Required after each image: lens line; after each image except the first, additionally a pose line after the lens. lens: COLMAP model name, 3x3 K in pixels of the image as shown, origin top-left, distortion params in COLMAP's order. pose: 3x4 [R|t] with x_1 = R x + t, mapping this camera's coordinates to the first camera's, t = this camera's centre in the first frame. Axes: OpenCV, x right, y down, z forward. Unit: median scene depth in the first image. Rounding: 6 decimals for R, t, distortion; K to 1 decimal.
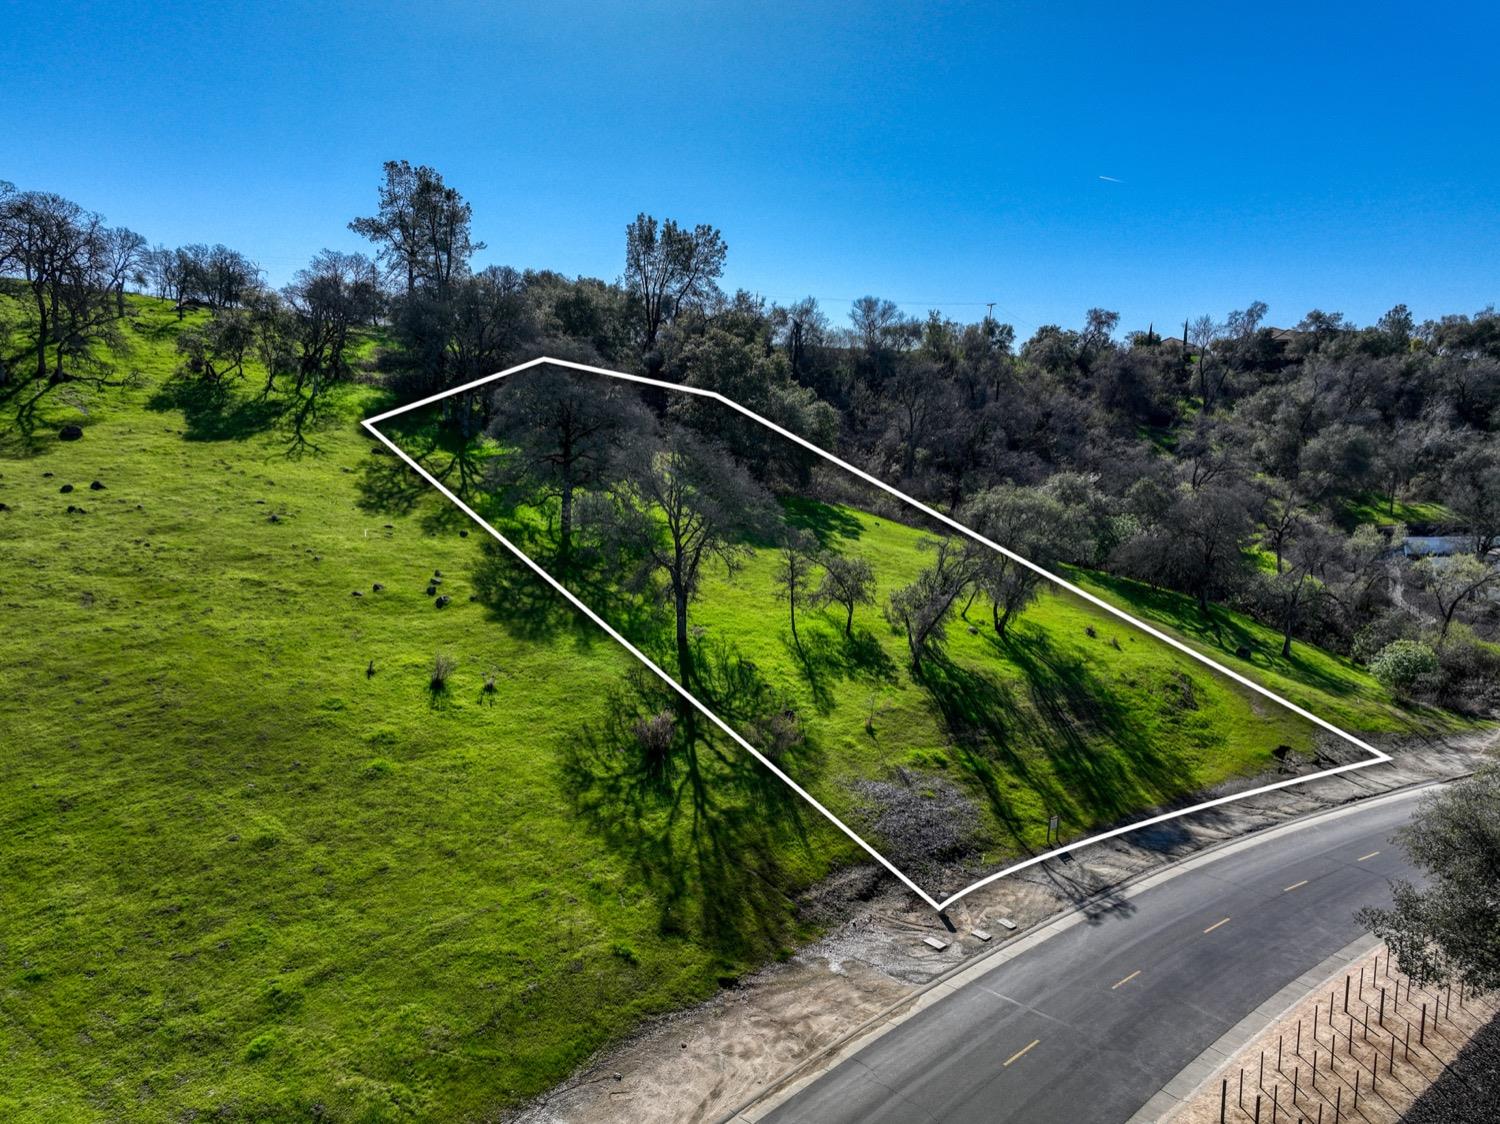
lens RADIAL K [[1055.7, 0, 750.0], [0, 1055.7, 562.0], [0, 0, 1]] dist [-0.005438, 0.022025]
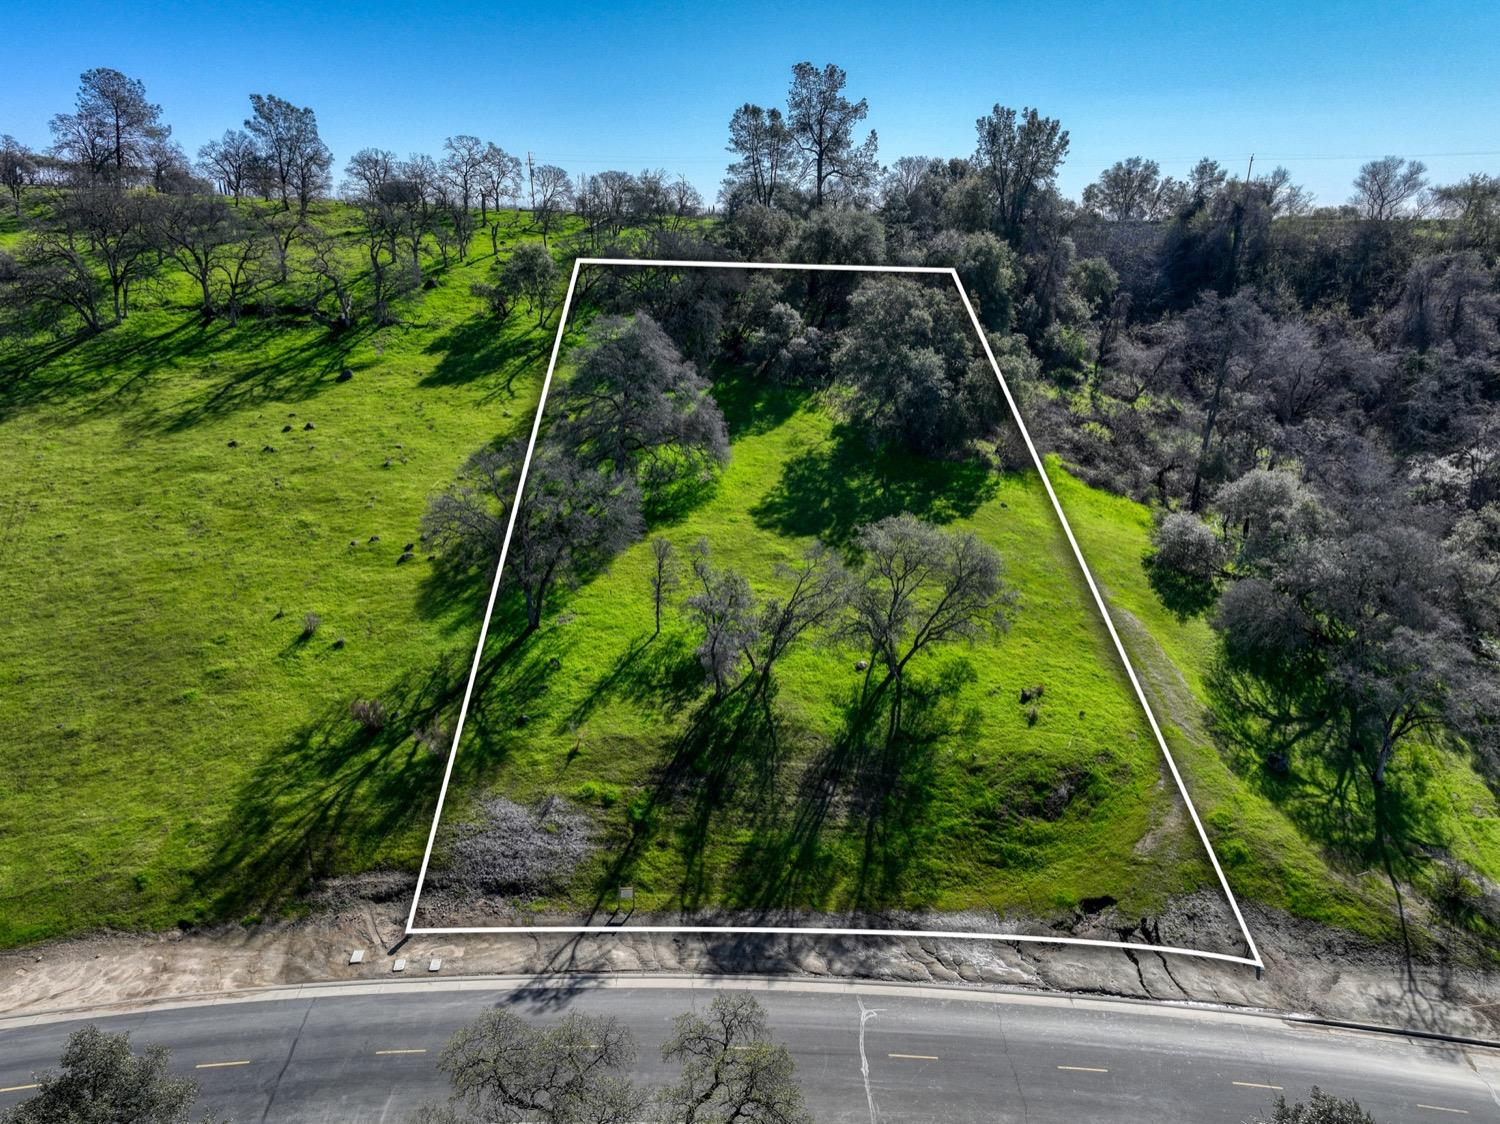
lens RADIAL K [[1055.7, 0, 750.0], [0, 1055.7, 562.0], [0, 0, 1]] dist [-0.005438, 0.022025]
pose [[0.803109, 0.170091, -0.571039, 1.046559], [-0.078256, 0.980197, 0.181905, -0.302810], [0.590671, -0.101403, 0.800516, 0.322100]]
